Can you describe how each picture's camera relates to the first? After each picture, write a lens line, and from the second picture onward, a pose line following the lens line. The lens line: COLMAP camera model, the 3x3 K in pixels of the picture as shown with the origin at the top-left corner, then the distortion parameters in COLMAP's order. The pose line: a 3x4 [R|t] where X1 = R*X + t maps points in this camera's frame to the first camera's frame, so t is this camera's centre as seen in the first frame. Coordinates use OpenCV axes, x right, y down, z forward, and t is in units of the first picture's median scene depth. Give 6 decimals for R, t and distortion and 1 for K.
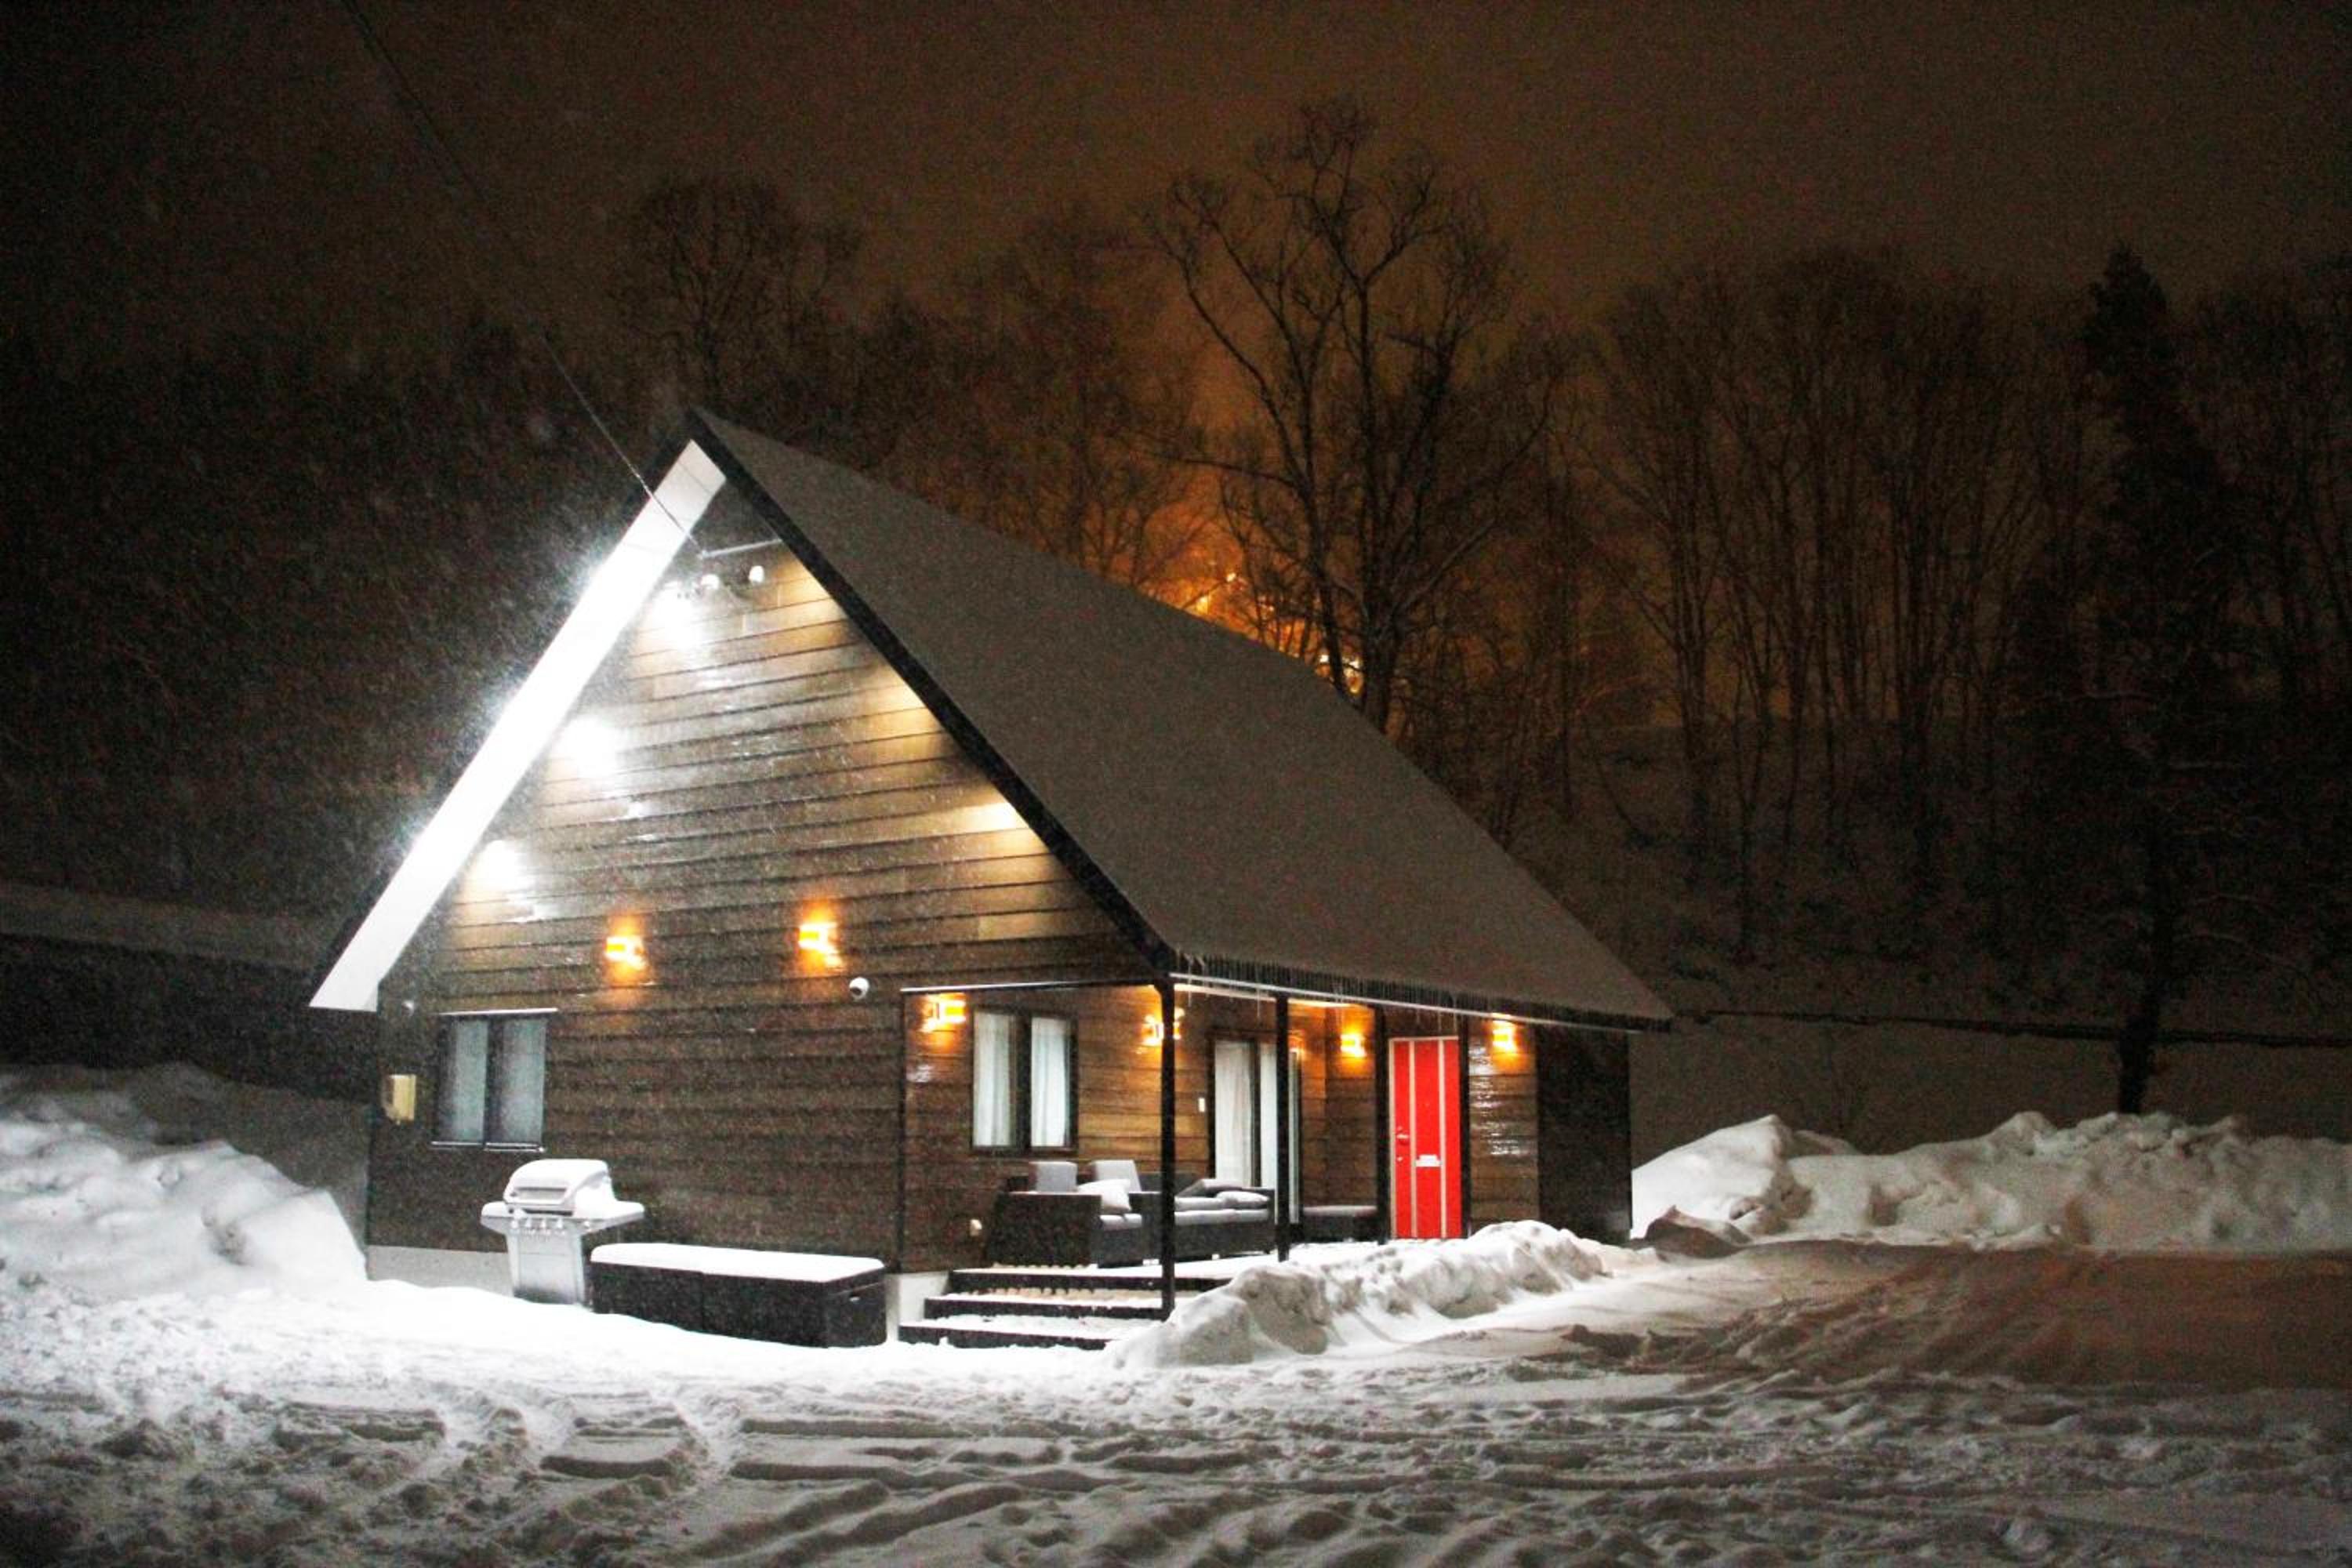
lens RADIAL K [[1825.6, 0, 1176.0], [0, 1825.6, 784.0], [0, 0, 1]] dist [-0.181706, 0.112134]
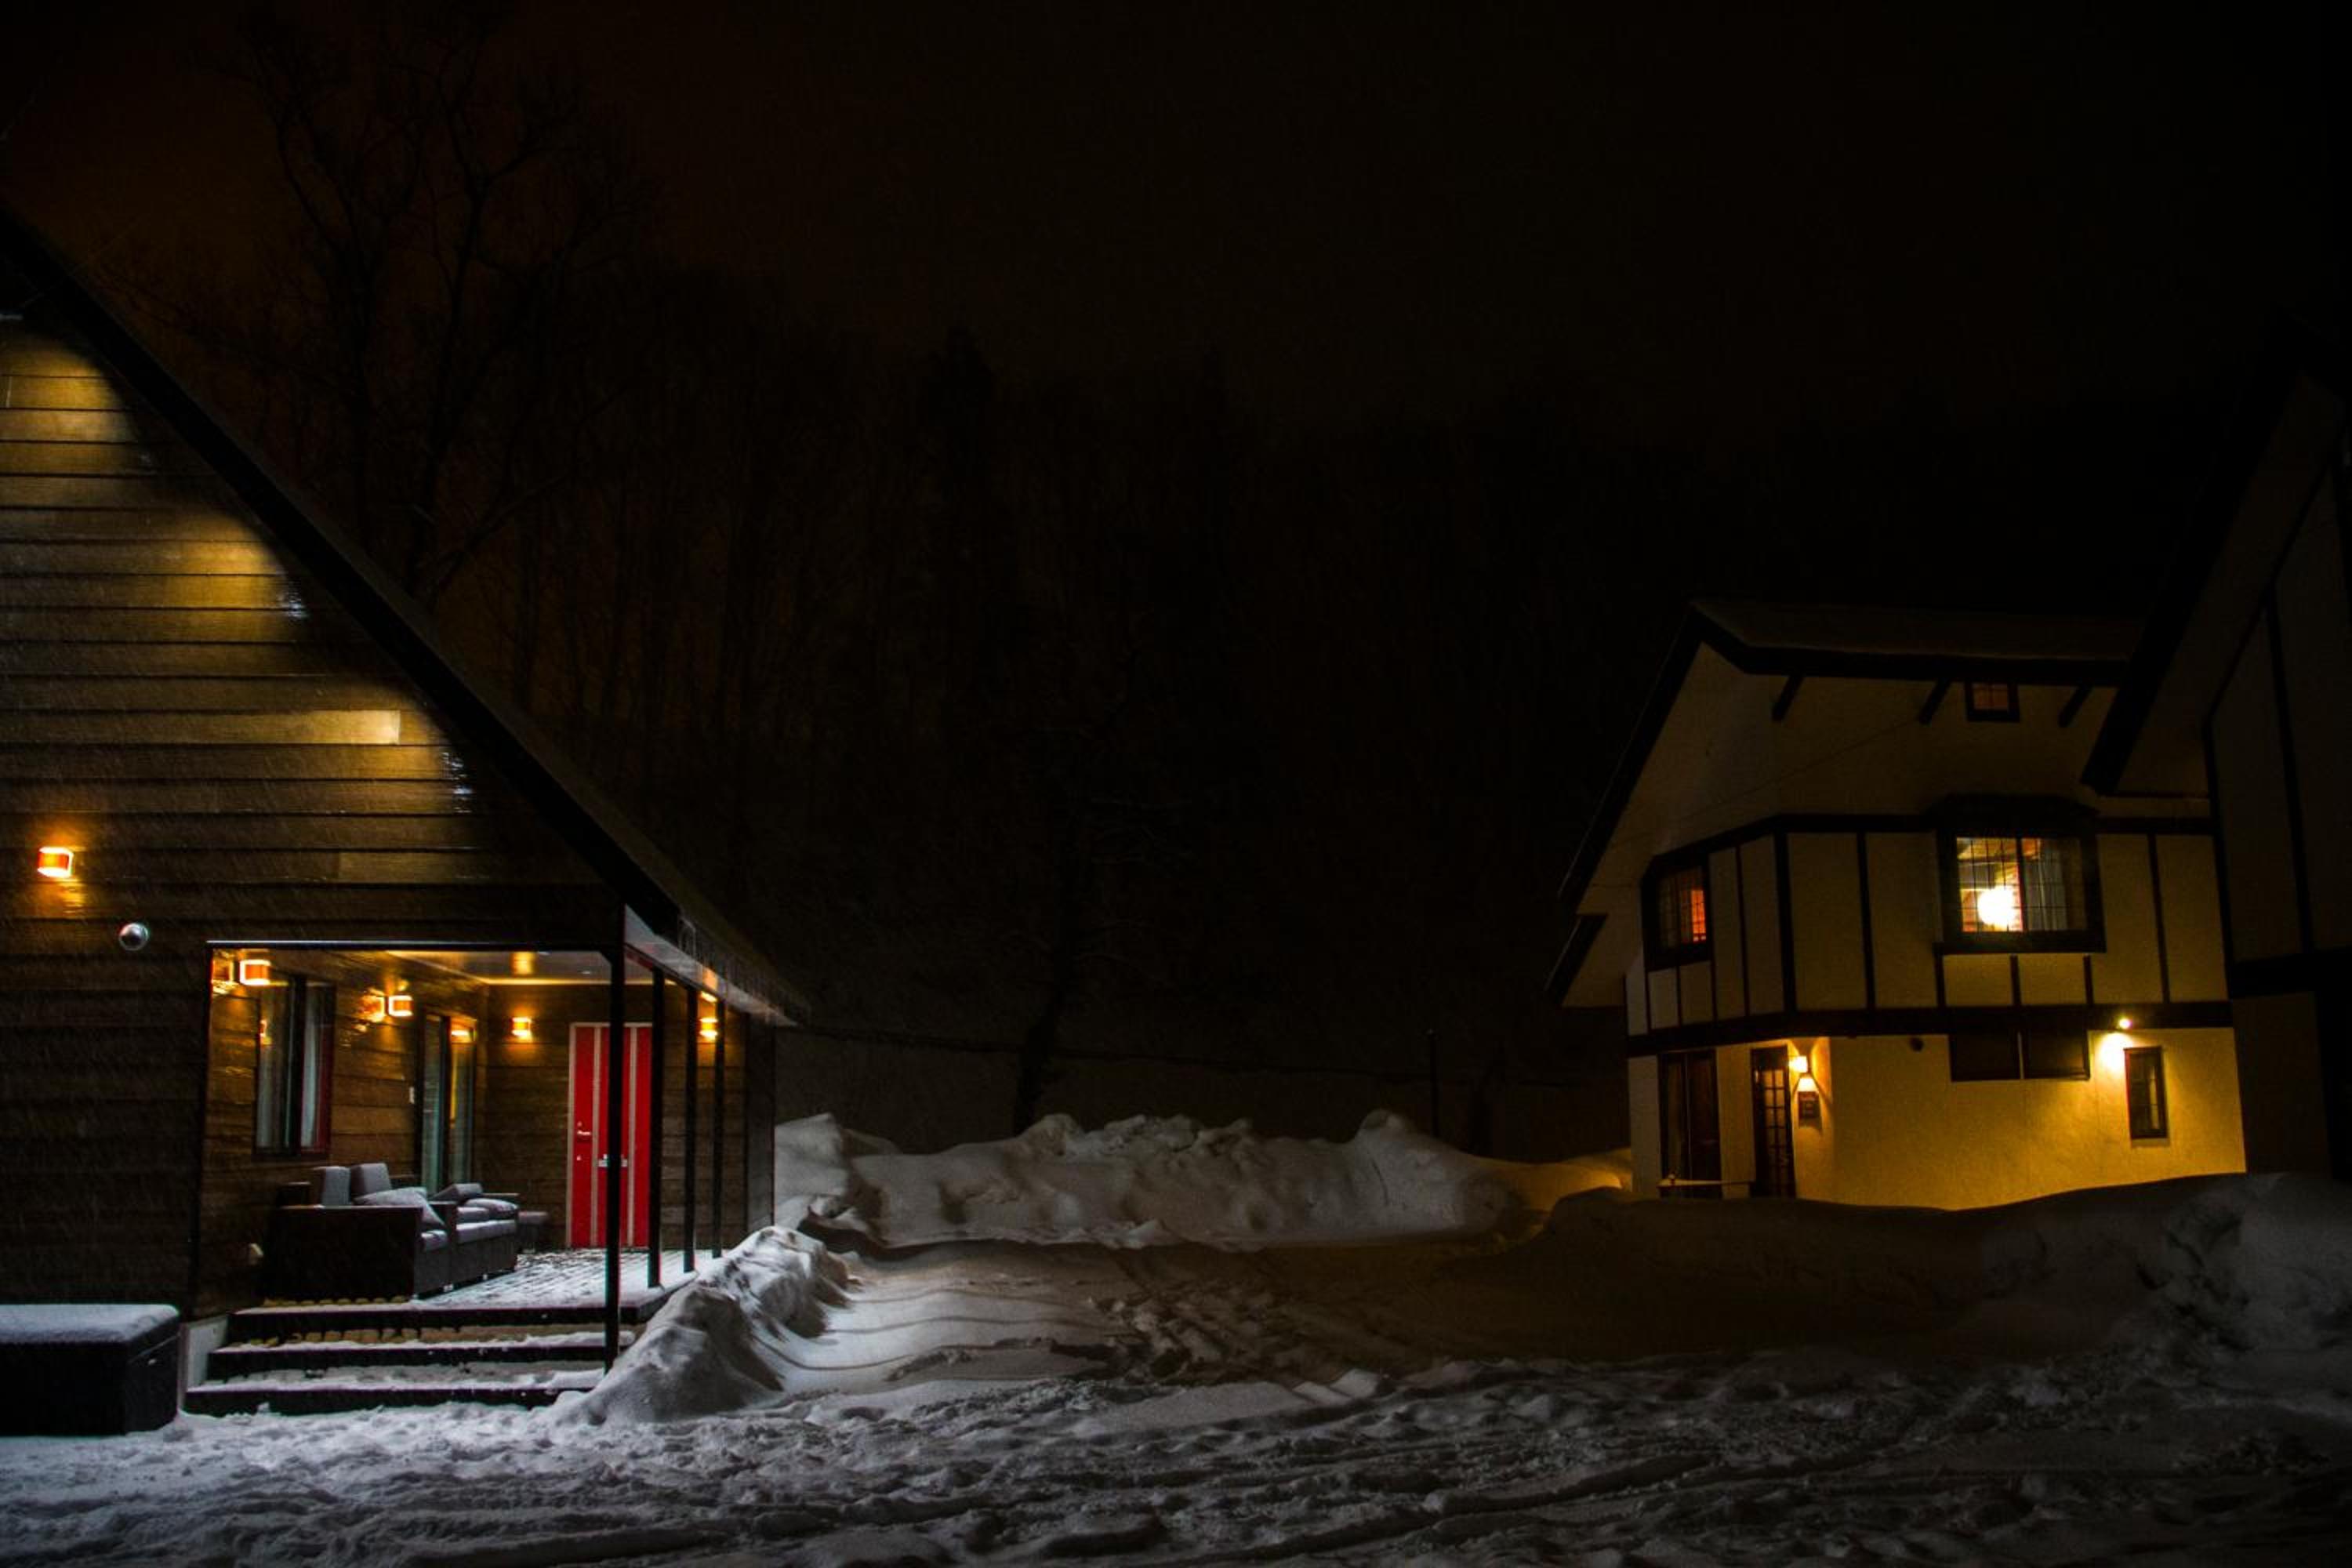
lens RADIAL K [[1825.6, 0, 1176.0], [0, 1825.6, 784.0], [0, 0, 1]] dist [-0.181706, 0.112134]
pose [[0.801508, 0.092870, 0.590728, -0.170554], [-0.094116, 0.995146, -0.028753, 0.020322], [-0.590531, -0.032551, 0.806358, 0.119271]]
